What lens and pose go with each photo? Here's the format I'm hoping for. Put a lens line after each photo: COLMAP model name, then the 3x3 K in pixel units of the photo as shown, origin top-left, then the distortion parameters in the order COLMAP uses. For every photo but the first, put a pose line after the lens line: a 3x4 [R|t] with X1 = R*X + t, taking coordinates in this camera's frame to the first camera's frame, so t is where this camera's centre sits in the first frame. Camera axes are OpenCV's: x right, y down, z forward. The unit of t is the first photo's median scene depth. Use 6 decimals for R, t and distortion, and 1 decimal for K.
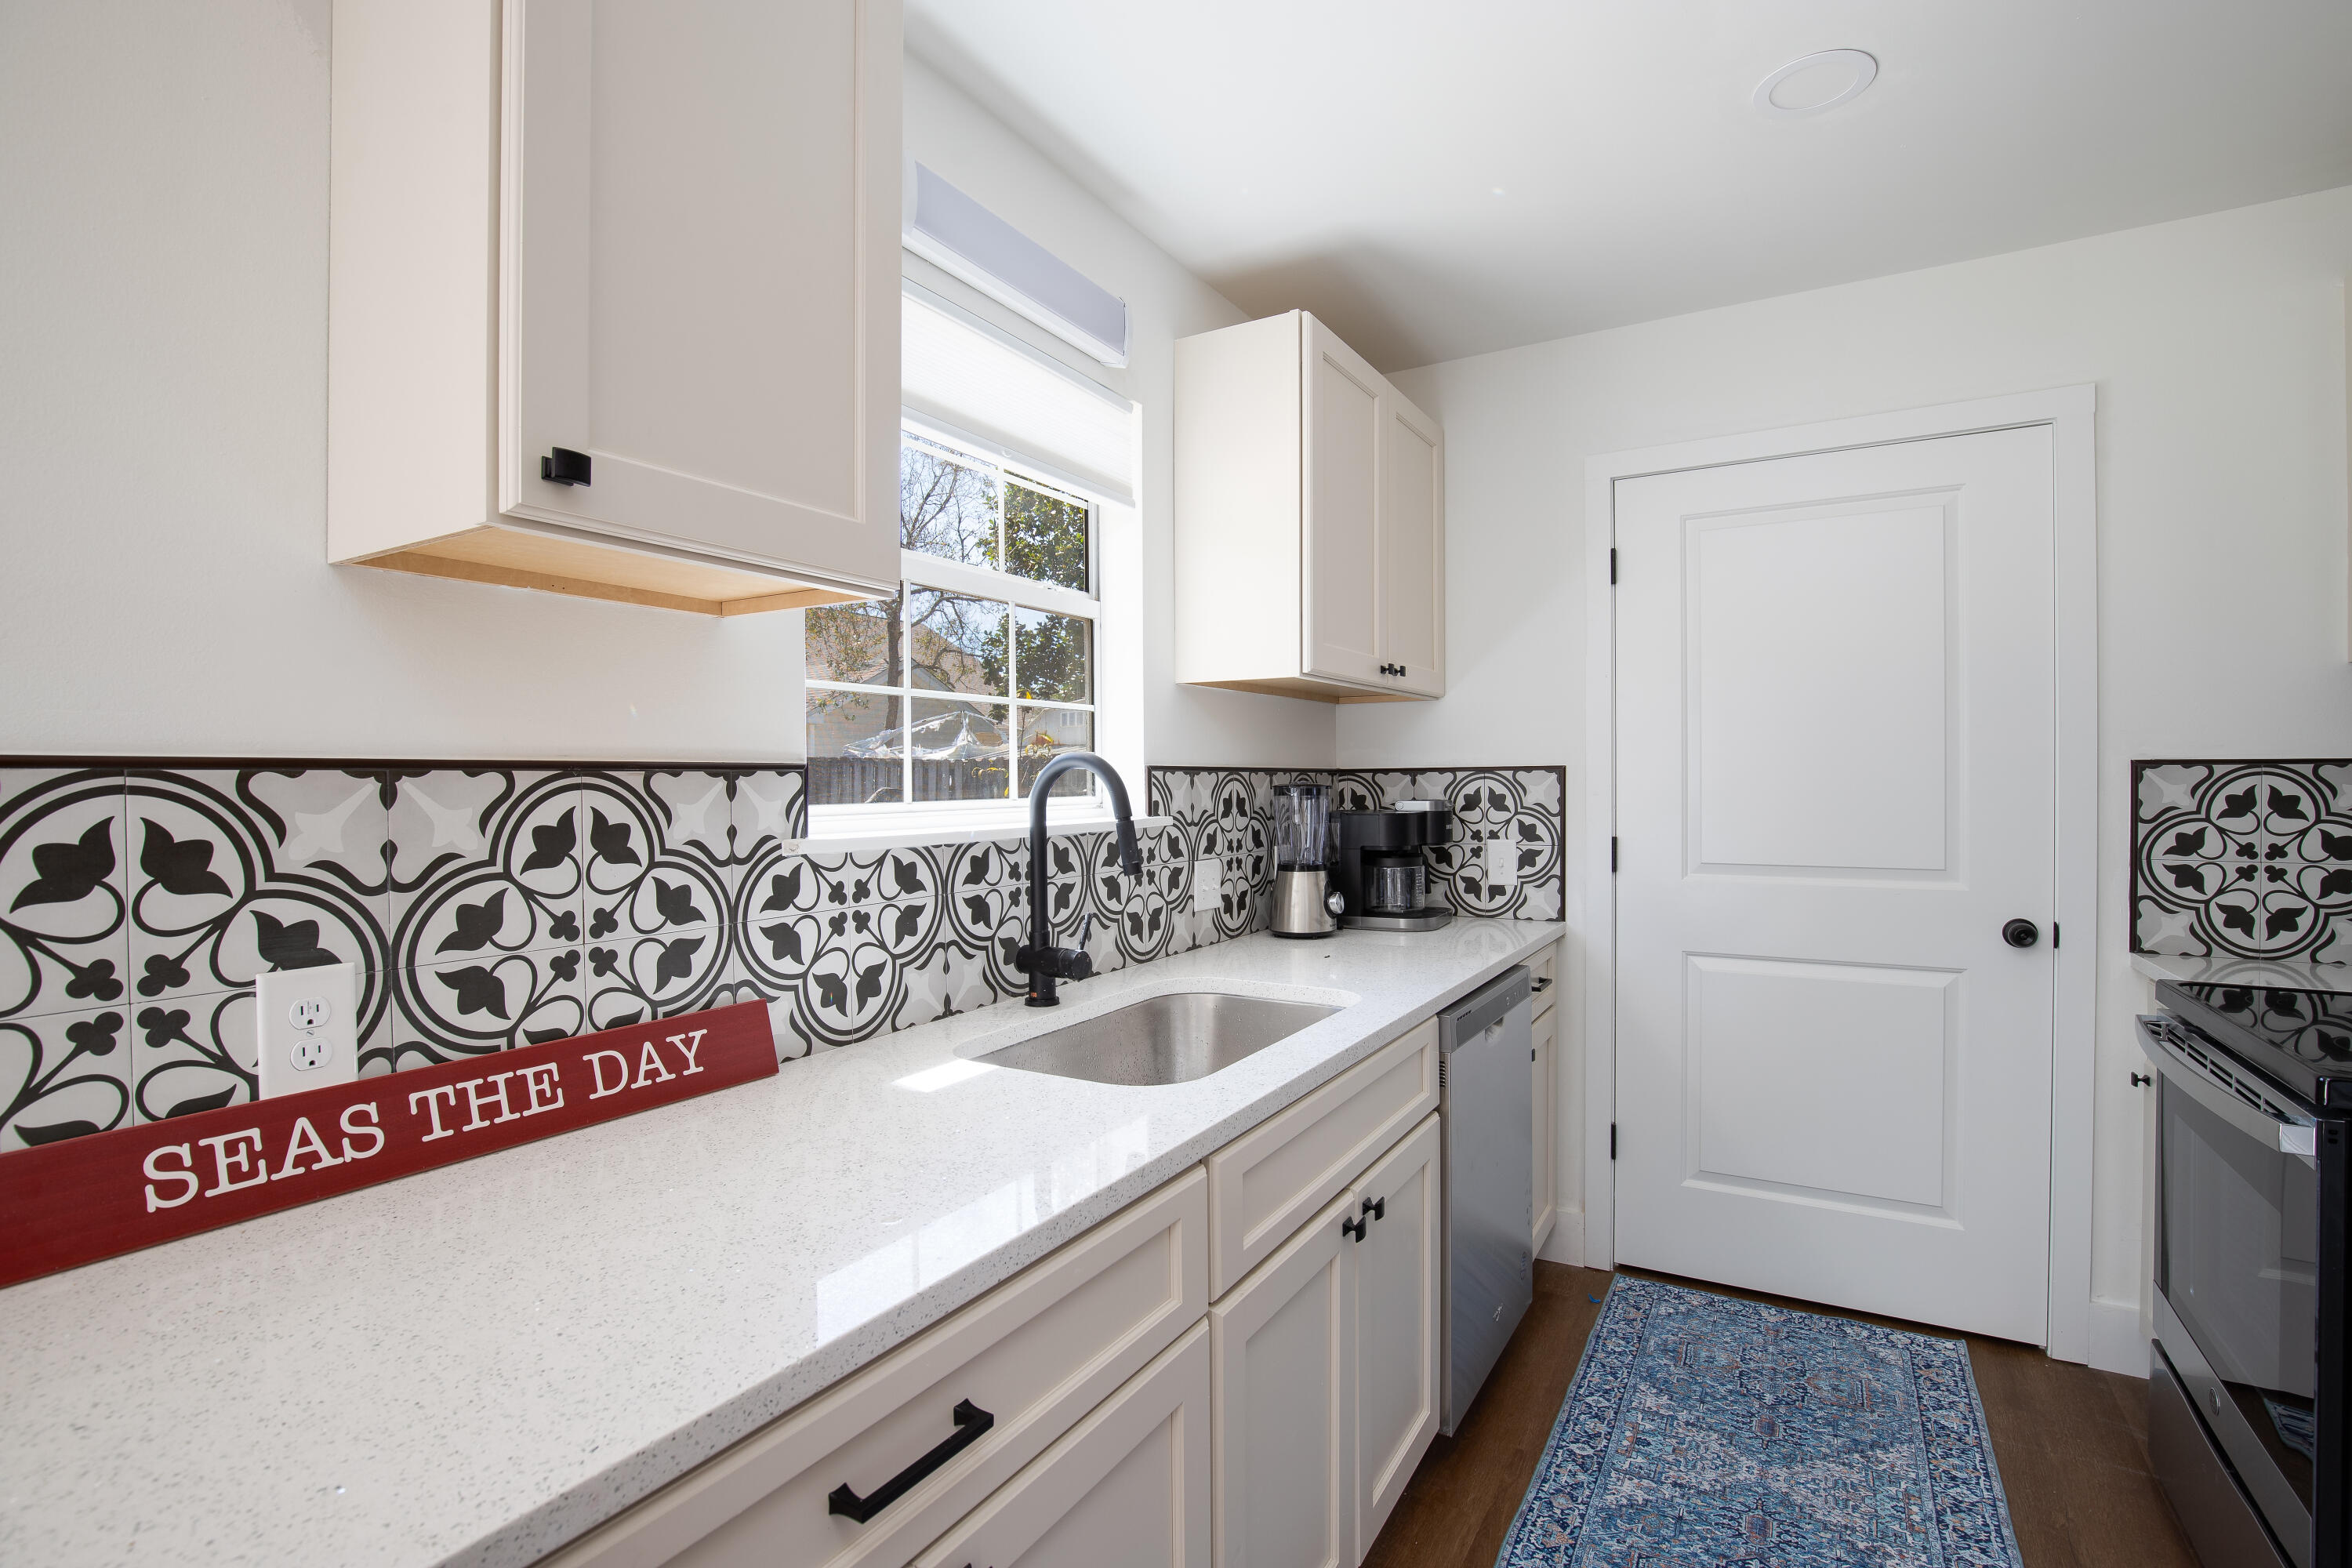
lens RADIAL K [[1095.8, 0, 1182.2], [0, 1095.8, 789.4], [0, 0, 1]] dist [-0.032580, 0.005741]
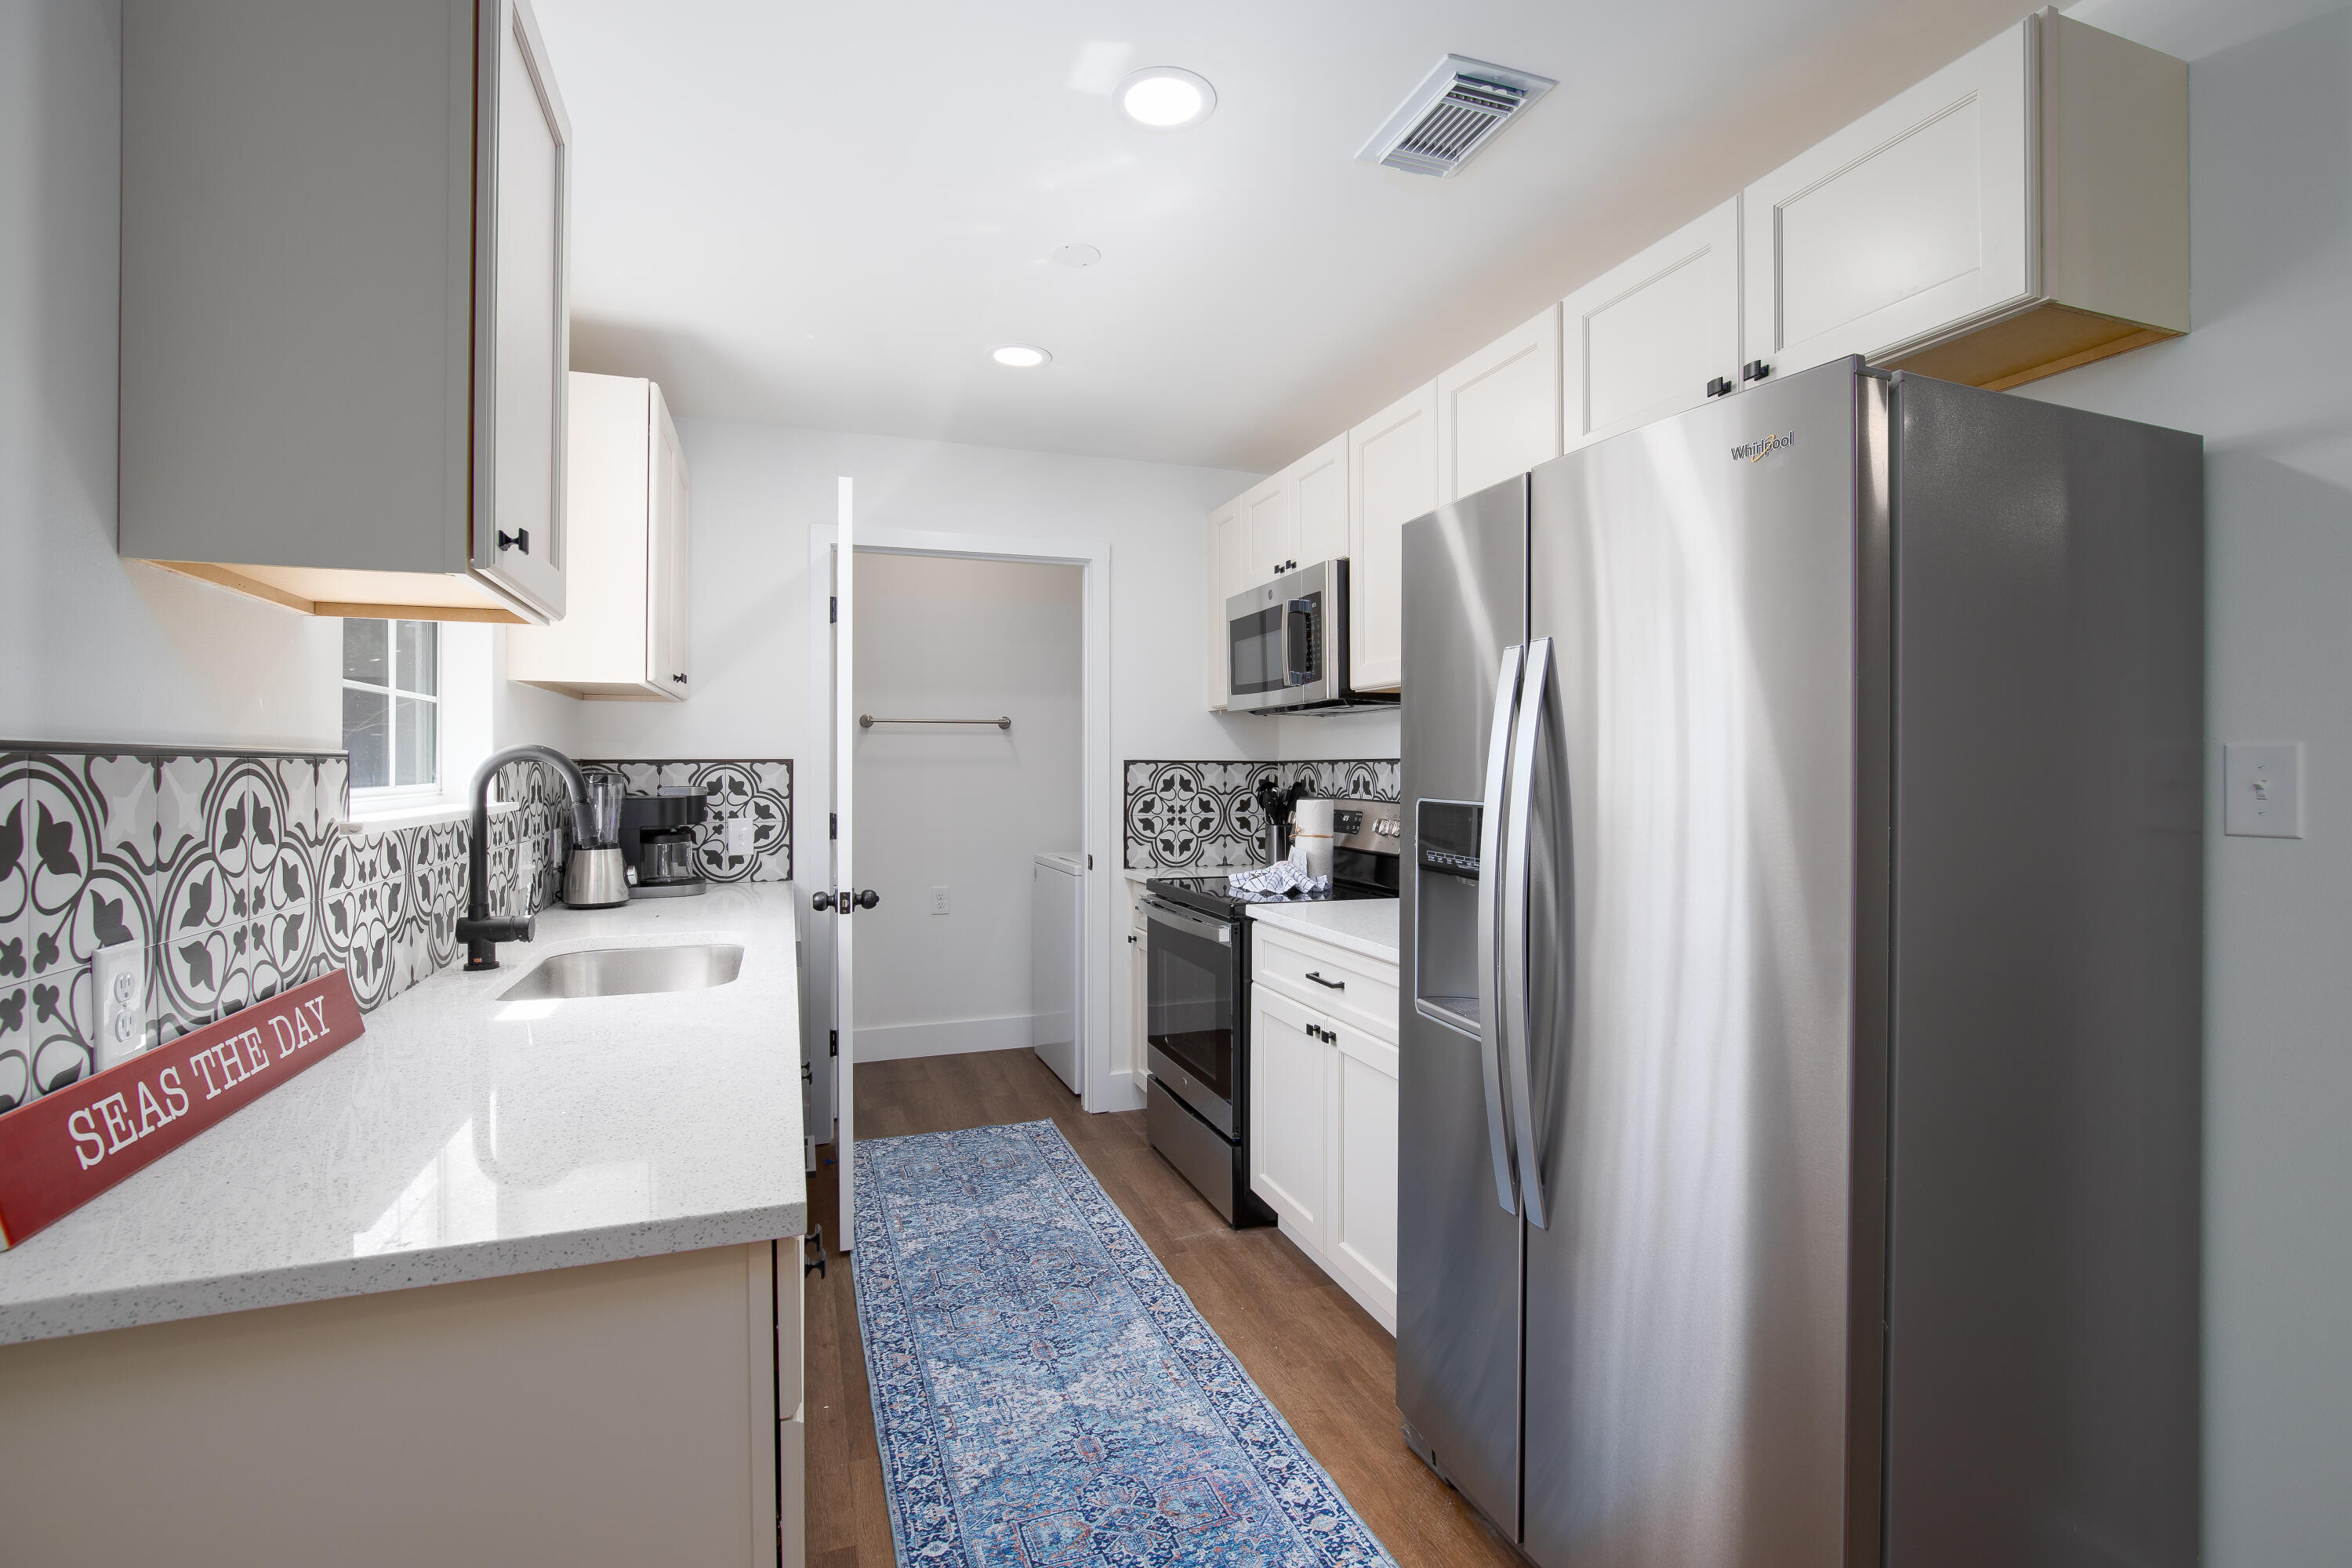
lens RADIAL K [[1089.5, 0, 1171.5], [0, 1089.5, 767.6], [0, 0, 1]] dist [-0.000656, 0.000038]
pose [[0.642230, 0.005493, 0.766492, -0.443488], [0.003810, 0.999939, -0.010358, 0.004251], [-0.766503, 0.009572, 0.642170, -0.214473]]
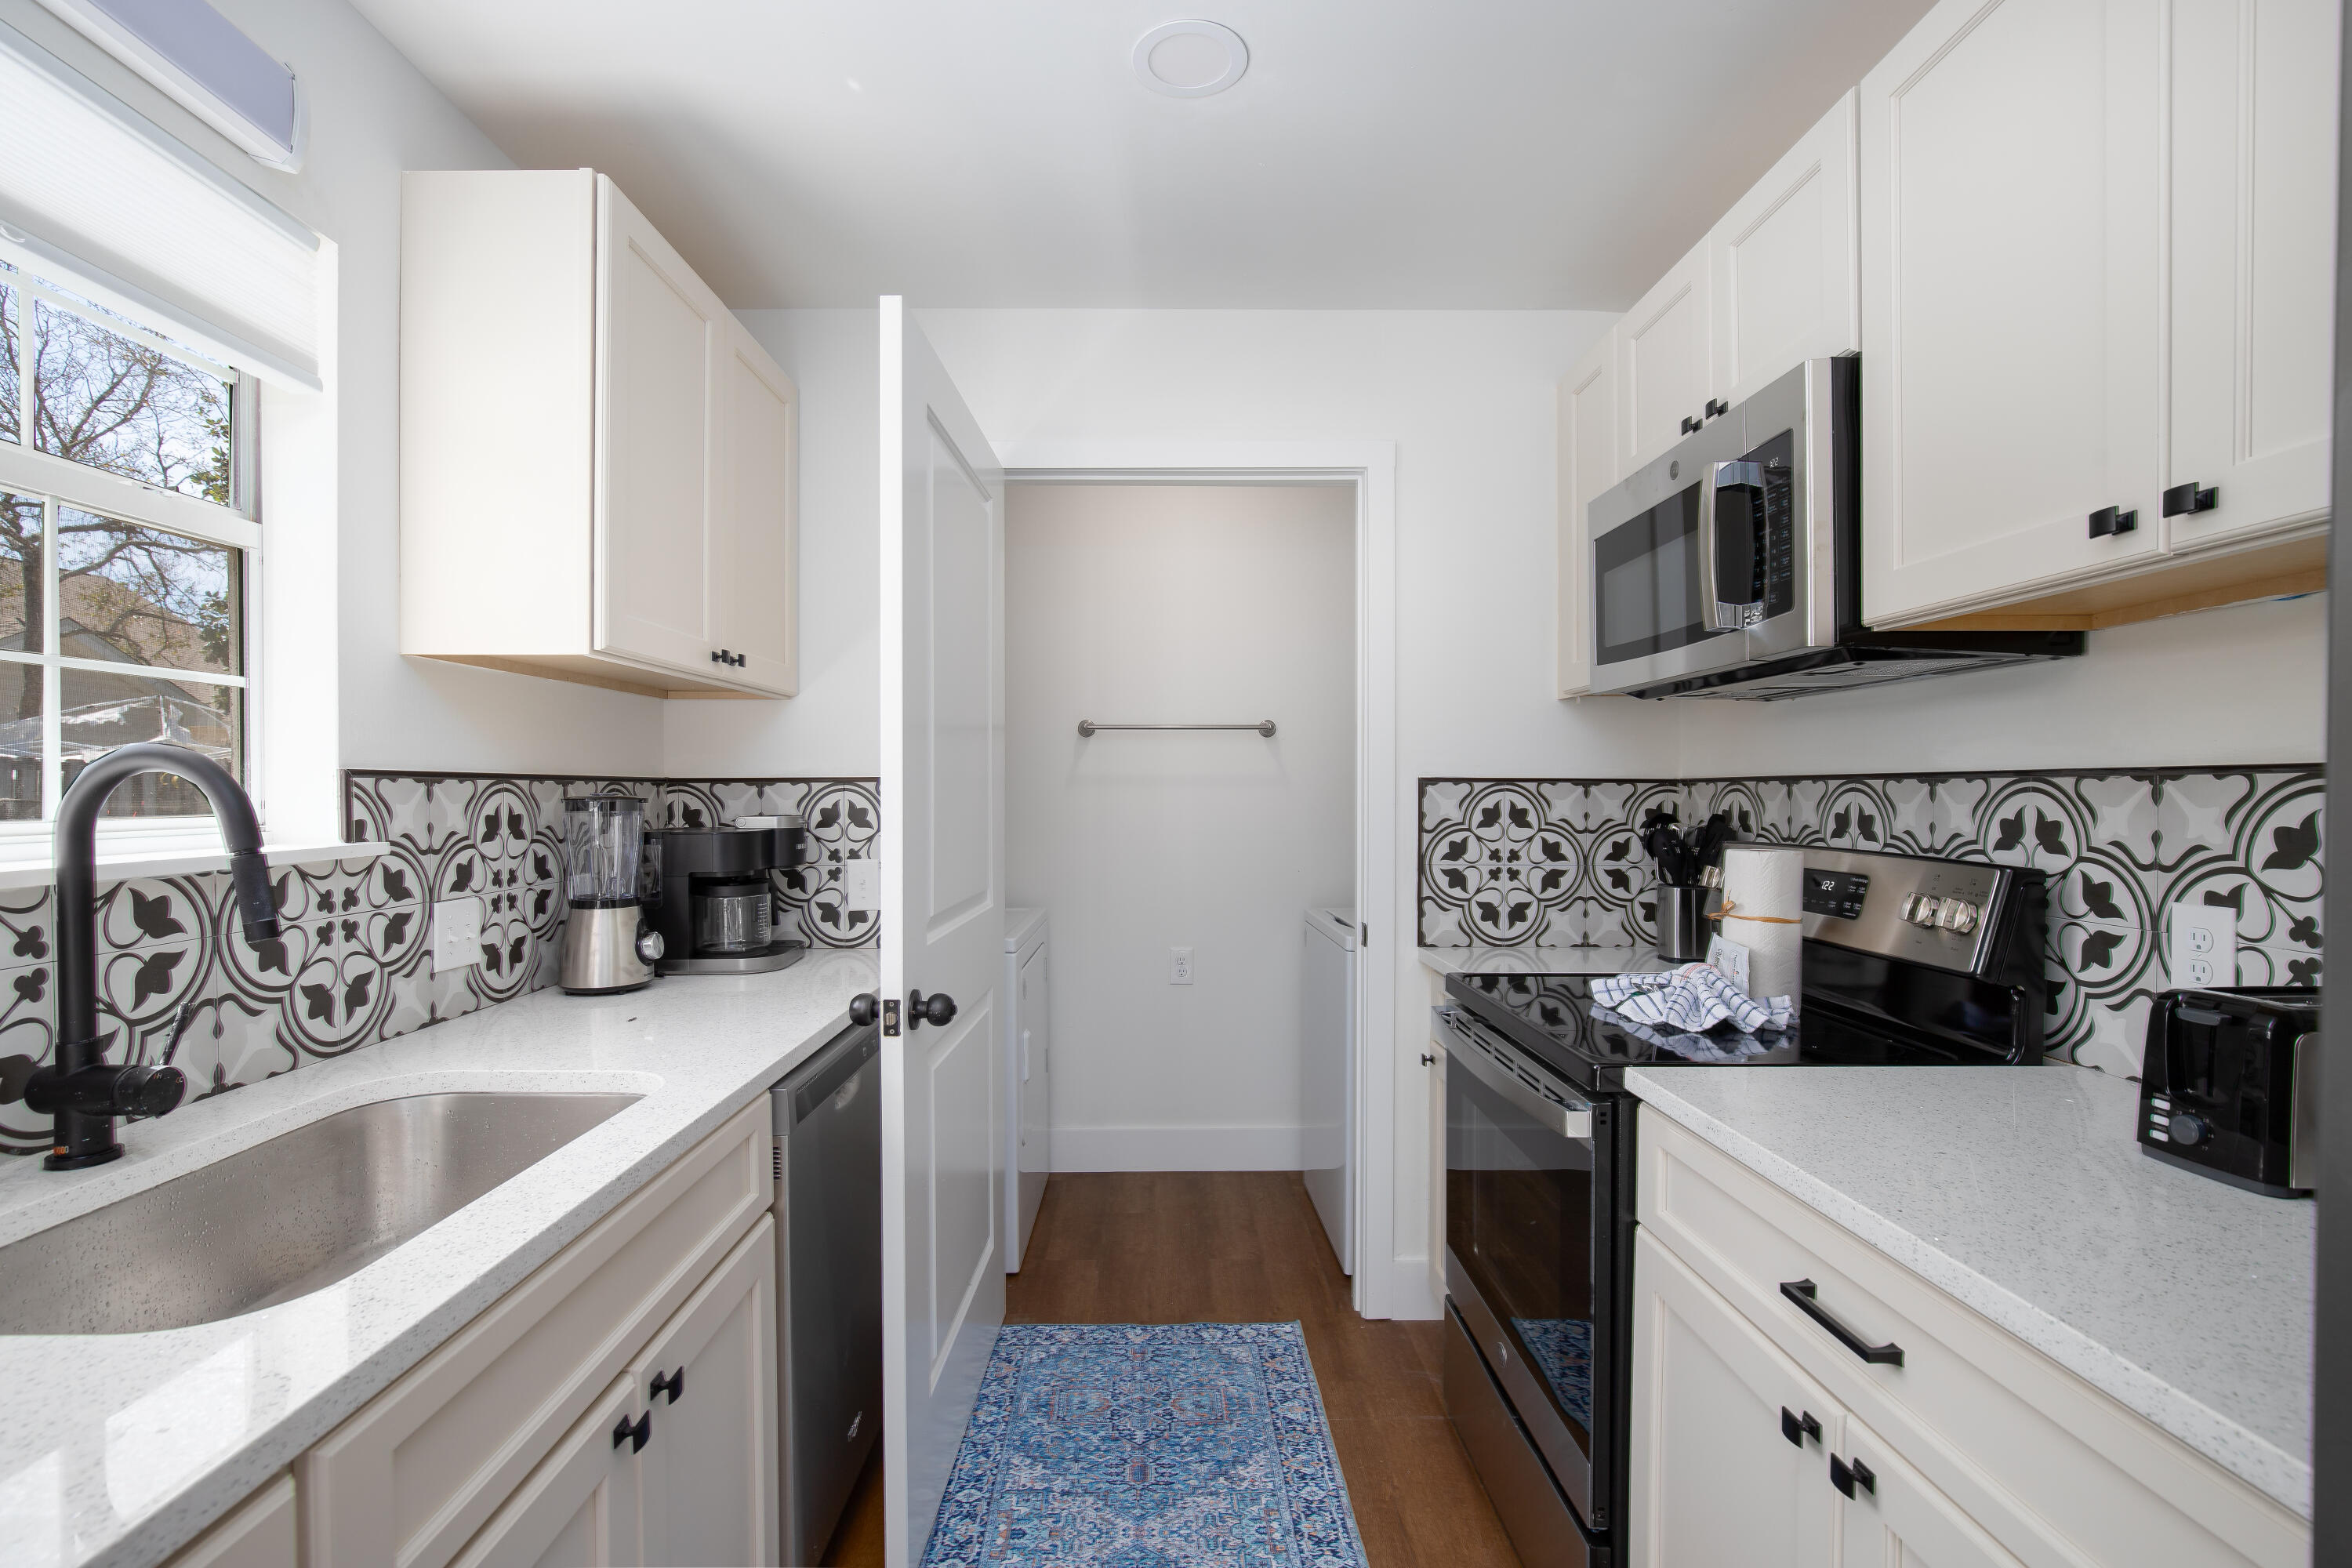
lens RADIAL K [[1077.3, 0, 1162.7], [0, 1077.3, 796.5], [0, 0, 1]] dist [-0.011774, -0.000097]
pose [[0.857141, 0.003048, 0.515072, 0.065650], [-0.000685, 0.999988, -0.004778, -0.001732], [-0.515081, 0.003742, 0.857133, 0.161565]]
